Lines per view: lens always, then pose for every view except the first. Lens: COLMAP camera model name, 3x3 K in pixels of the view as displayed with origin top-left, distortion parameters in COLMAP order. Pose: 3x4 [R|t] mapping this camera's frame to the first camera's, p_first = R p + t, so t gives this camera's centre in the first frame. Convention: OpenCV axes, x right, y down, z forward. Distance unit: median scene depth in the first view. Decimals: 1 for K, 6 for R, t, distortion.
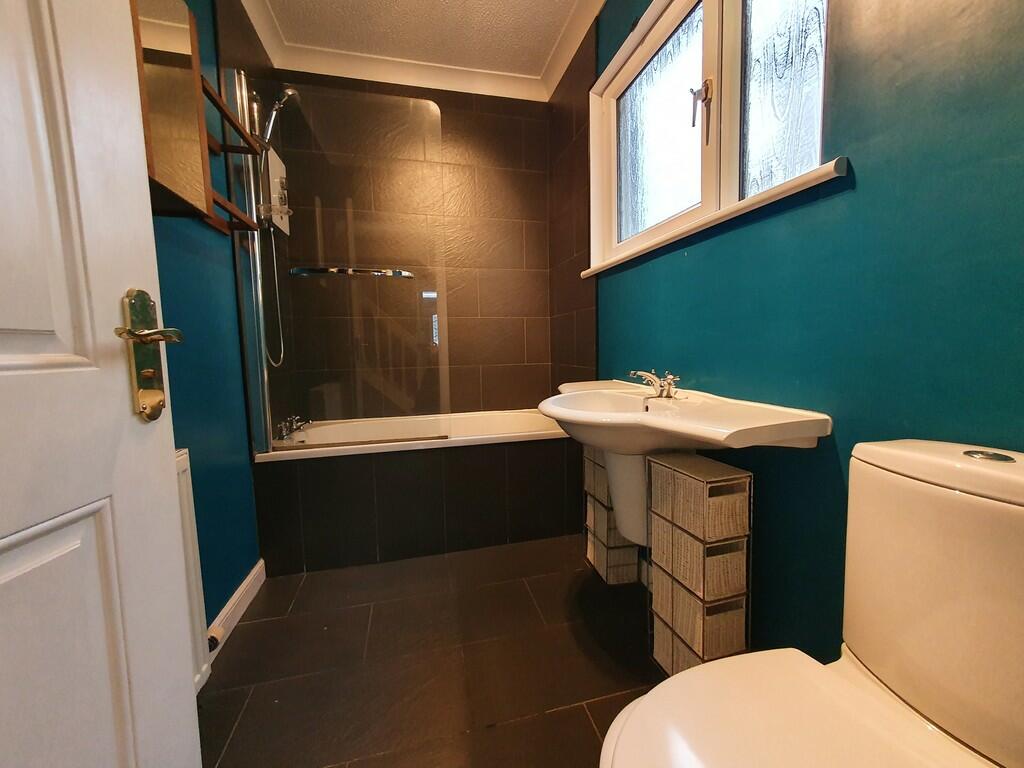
lens RADIAL K [[400.4, 0, 512.9], [0, 400.4, 381.4], [0, 0, 1]] dist [0.002369, -0.000154]
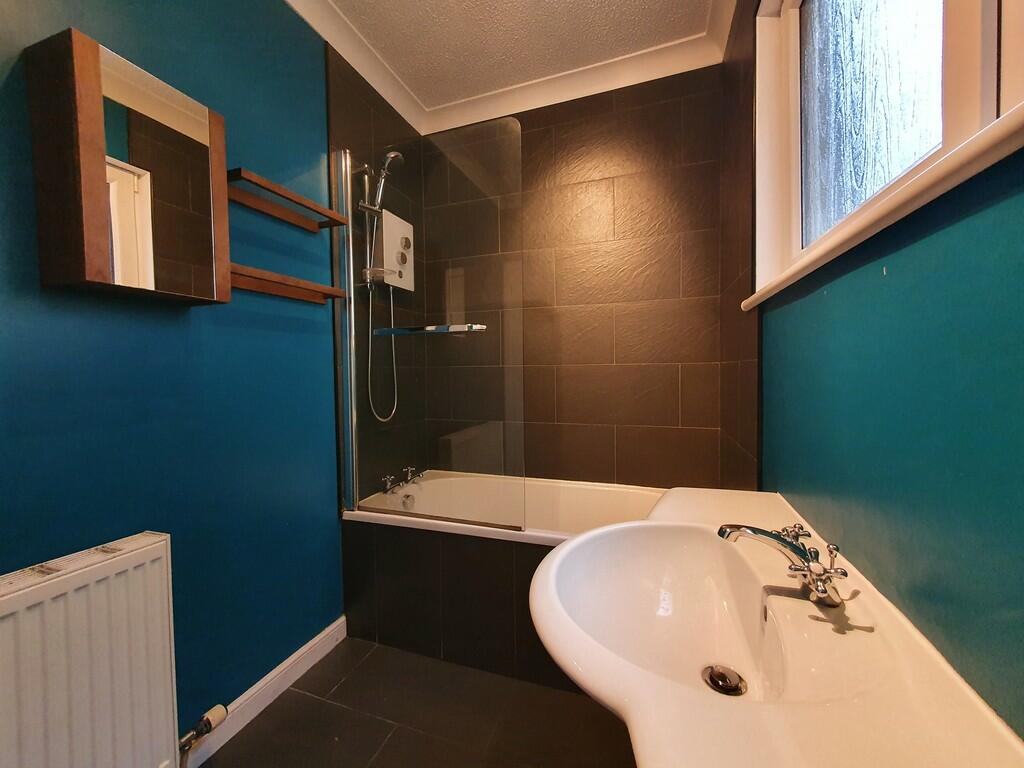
lens RADIAL K [[400.4, 0, 514.5], [0, 400.4, 382.0], [0, 0, 1]] dist [0.002369, -0.000154]
pose [[0.837596, 0.025416, -0.545698, 0.251642], [-0.050638, 0.998229, -0.031233, -0.126078], [0.543938, 0.053794, 0.837399, 0.328195]]
